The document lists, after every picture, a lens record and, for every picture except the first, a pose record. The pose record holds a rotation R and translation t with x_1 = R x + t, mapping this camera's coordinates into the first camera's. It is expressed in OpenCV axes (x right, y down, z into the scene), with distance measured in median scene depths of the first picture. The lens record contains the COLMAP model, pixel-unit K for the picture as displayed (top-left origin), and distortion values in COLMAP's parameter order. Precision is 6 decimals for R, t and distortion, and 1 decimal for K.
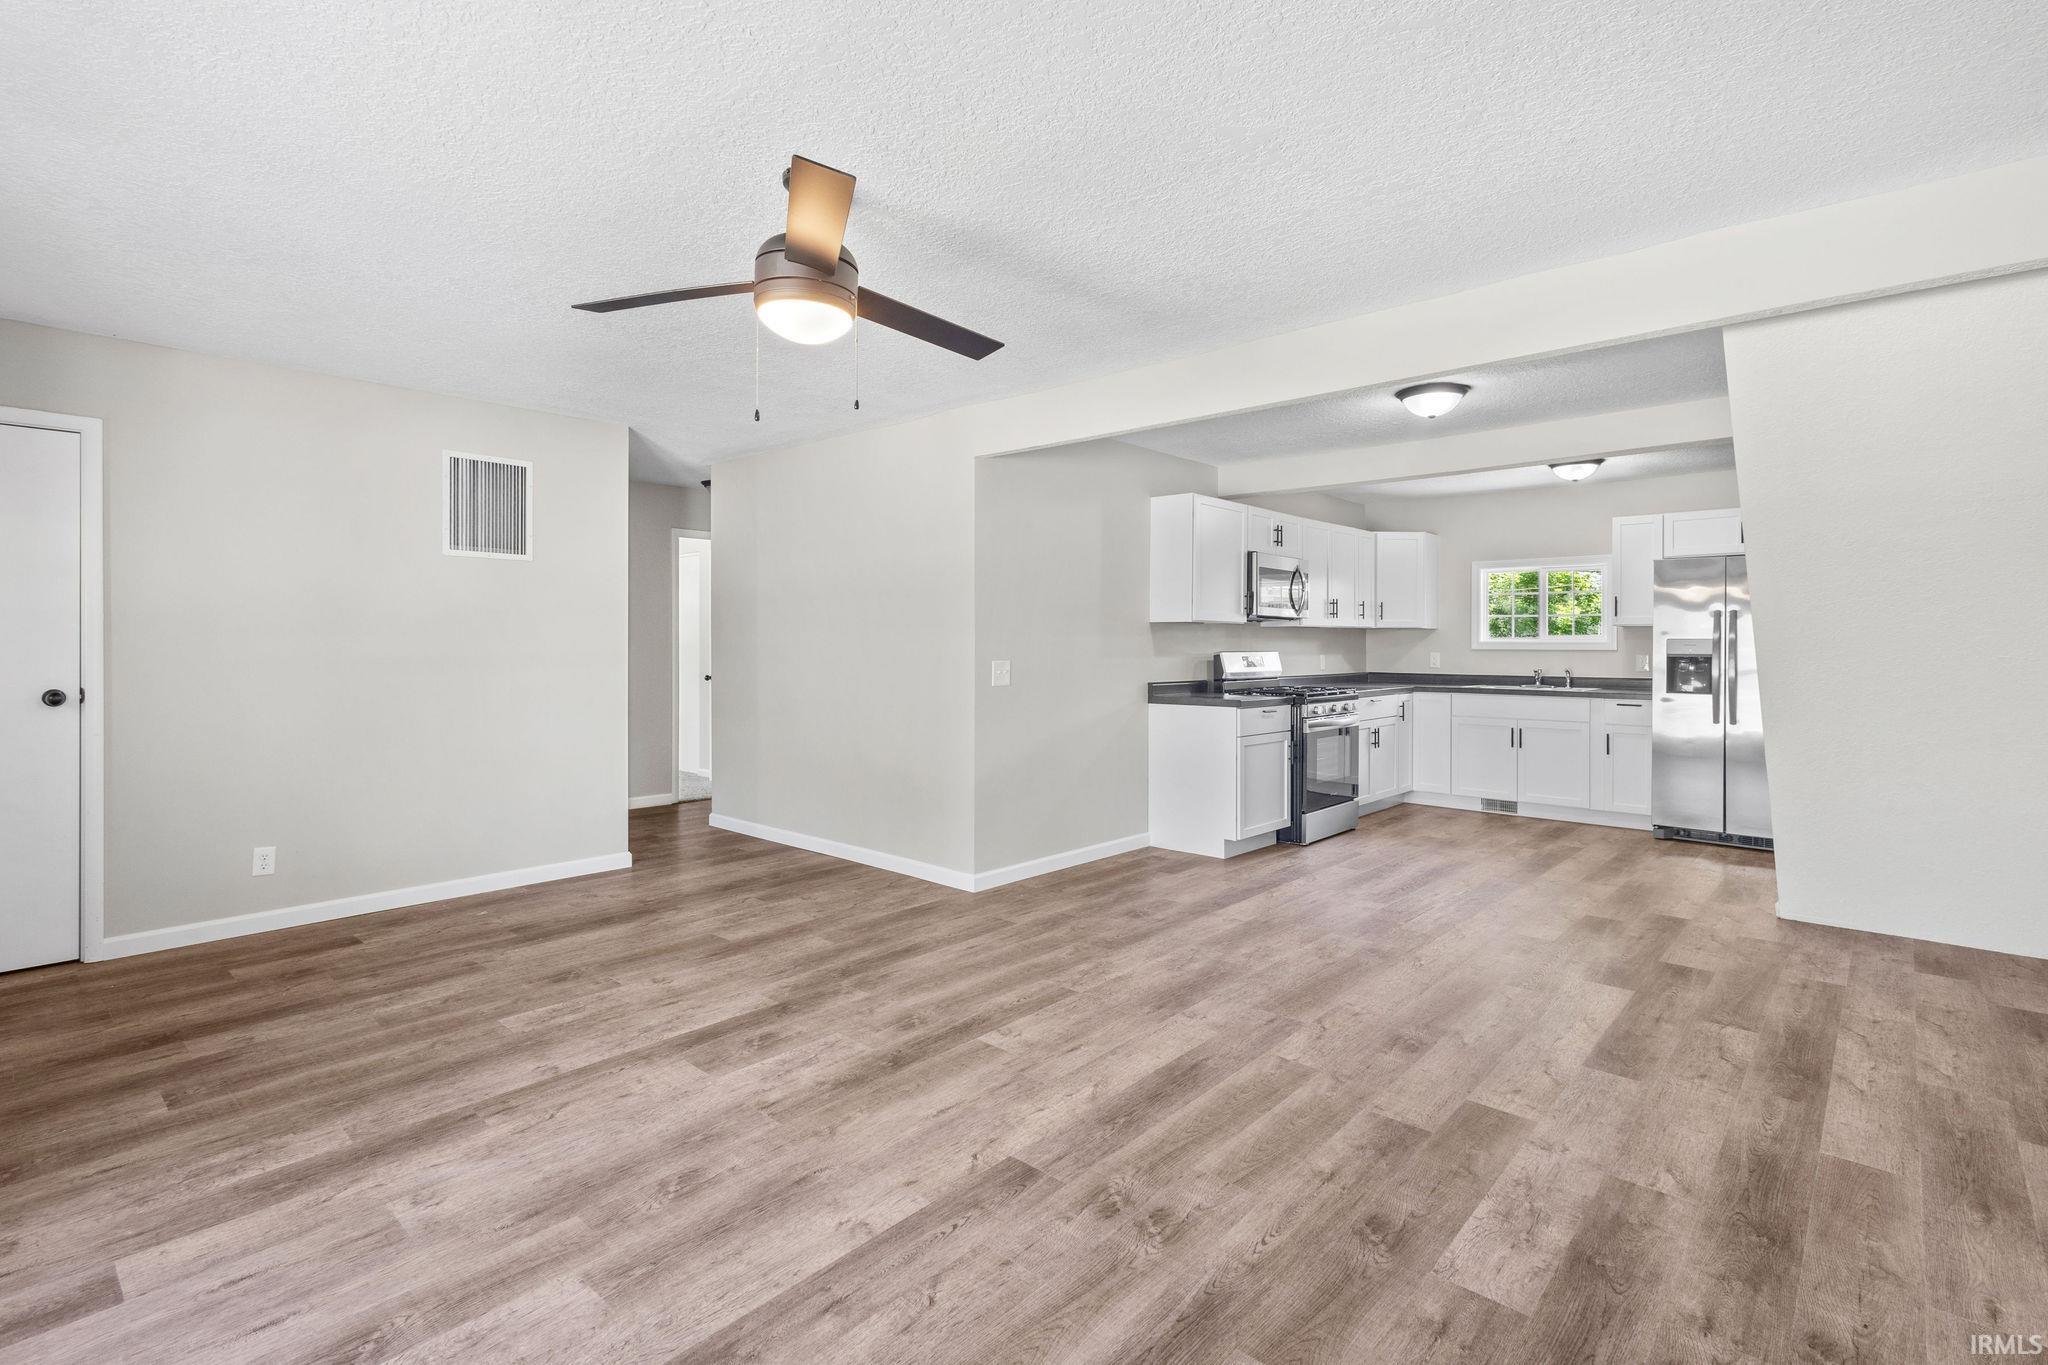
lens RADIAL K [[949.0, 0, 1043.2], [0, 949.0, 649.9], [0, 0, 1]] dist [0.004798, -0.000086]
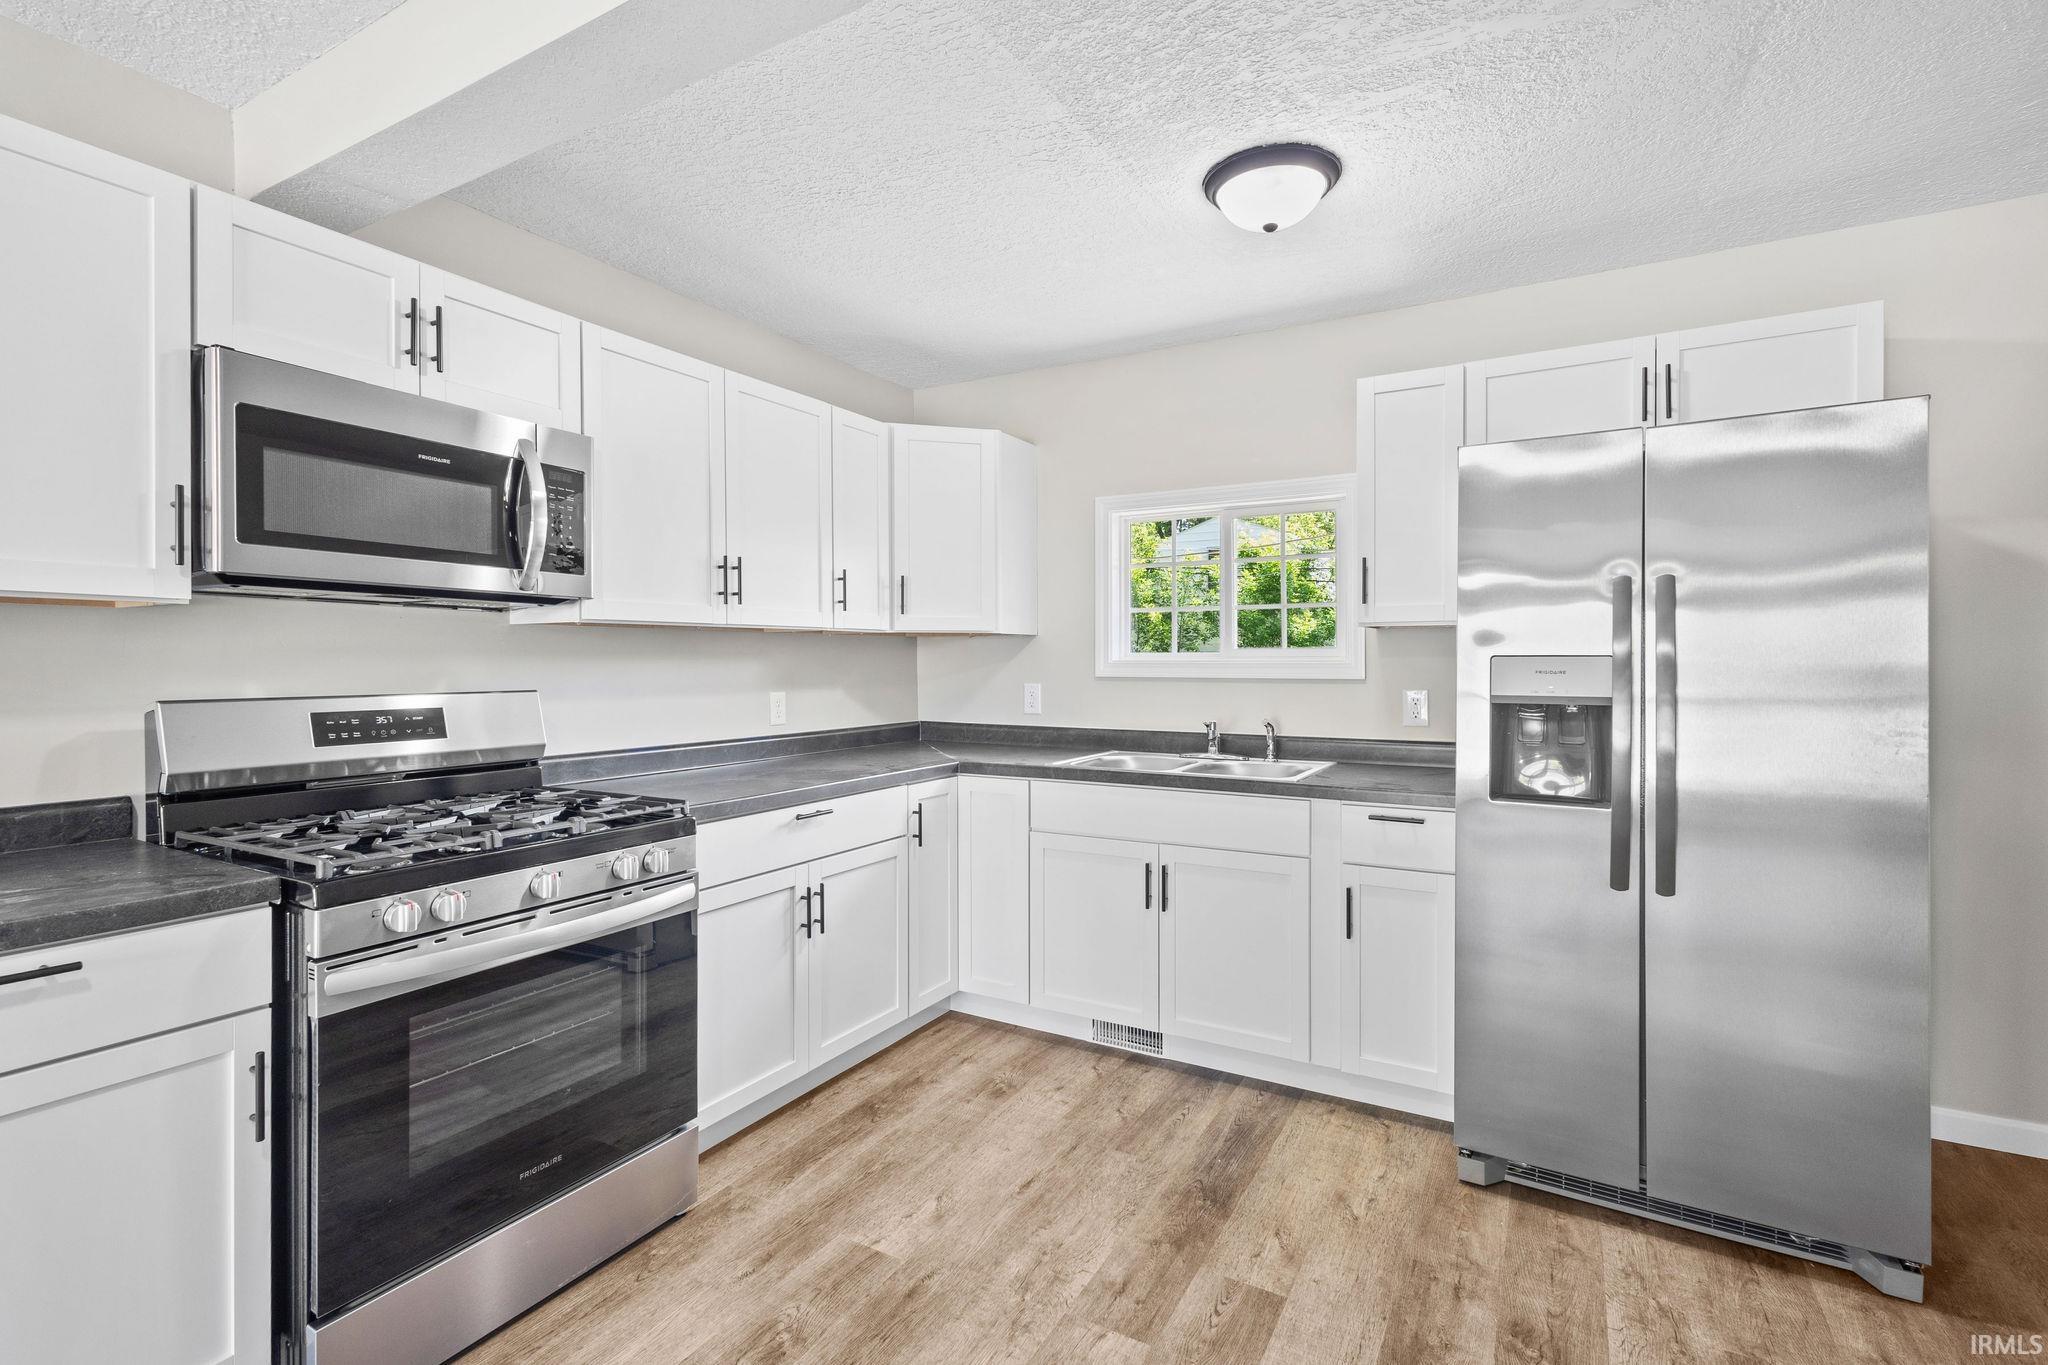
lens RADIAL K [[935.9, 0, 1036.7], [0, 935.9, 662.0], [0, 0, 1]] dist [0.003529, 0.000073]
pose [[0.975927, -0.002173, 0.218089, 0.712278], [0.002828, 0.999992, -0.002692, -0.015435], [-0.218081, 0.003244, 0.975925, 1.208454]]
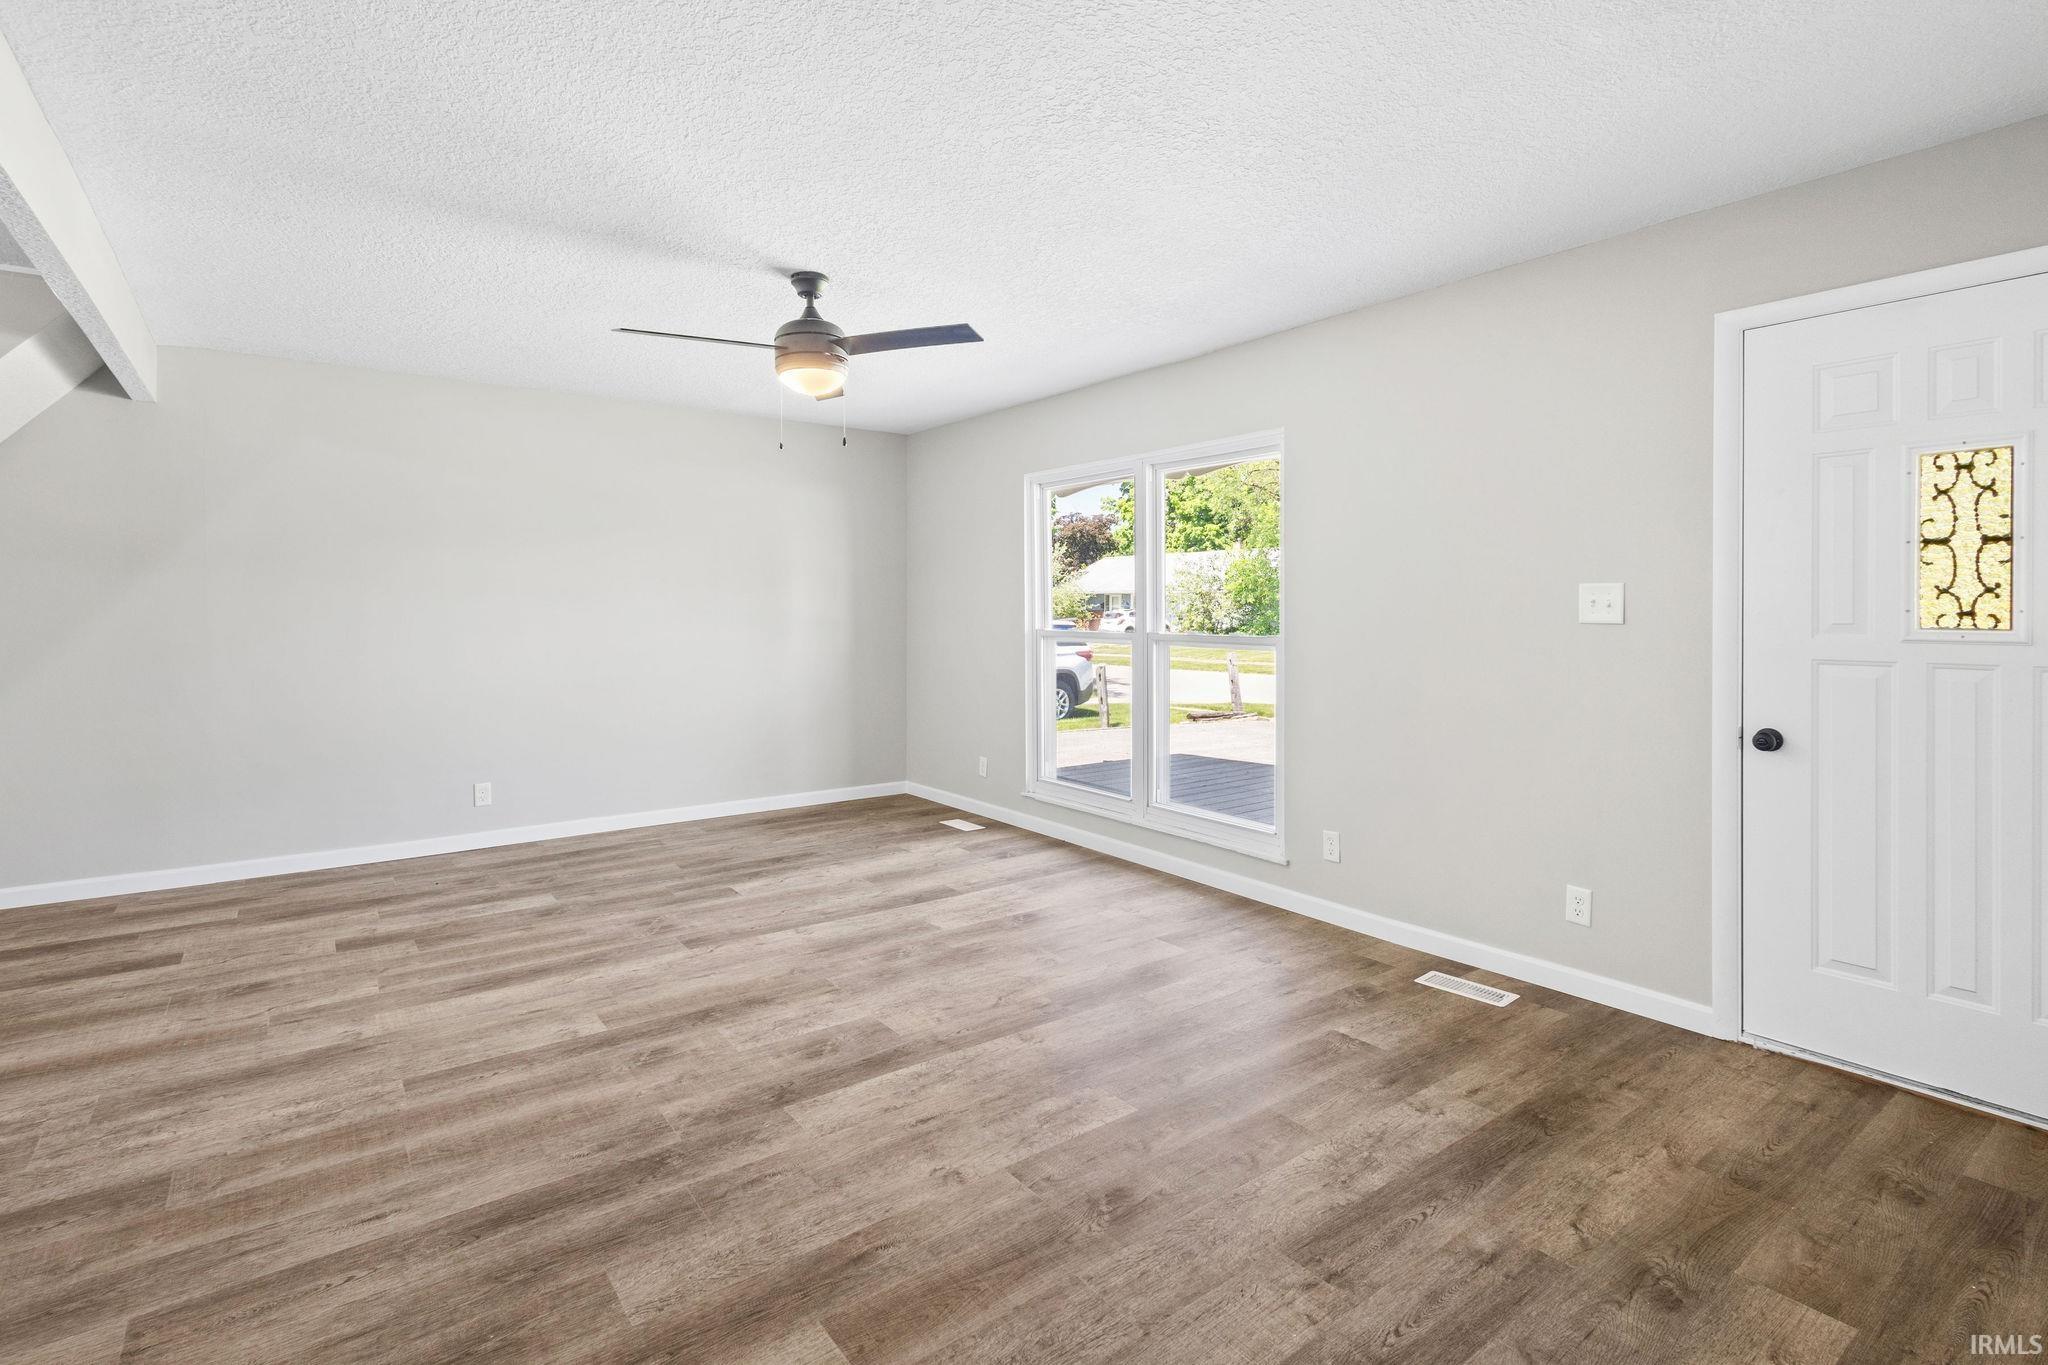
lens RADIAL K [[979.9, 0, 1019.3], [0, 979.9, 606.1], [0, 0, 1]] dist [0.008779, 0.000249]
pose [[-0.978781, -0.002549, 0.204894, -0.587433], [-0.001133, 0.999975, 0.007029, -0.017297], [-0.204907, 0.006648, -0.978759, 1.638773]]
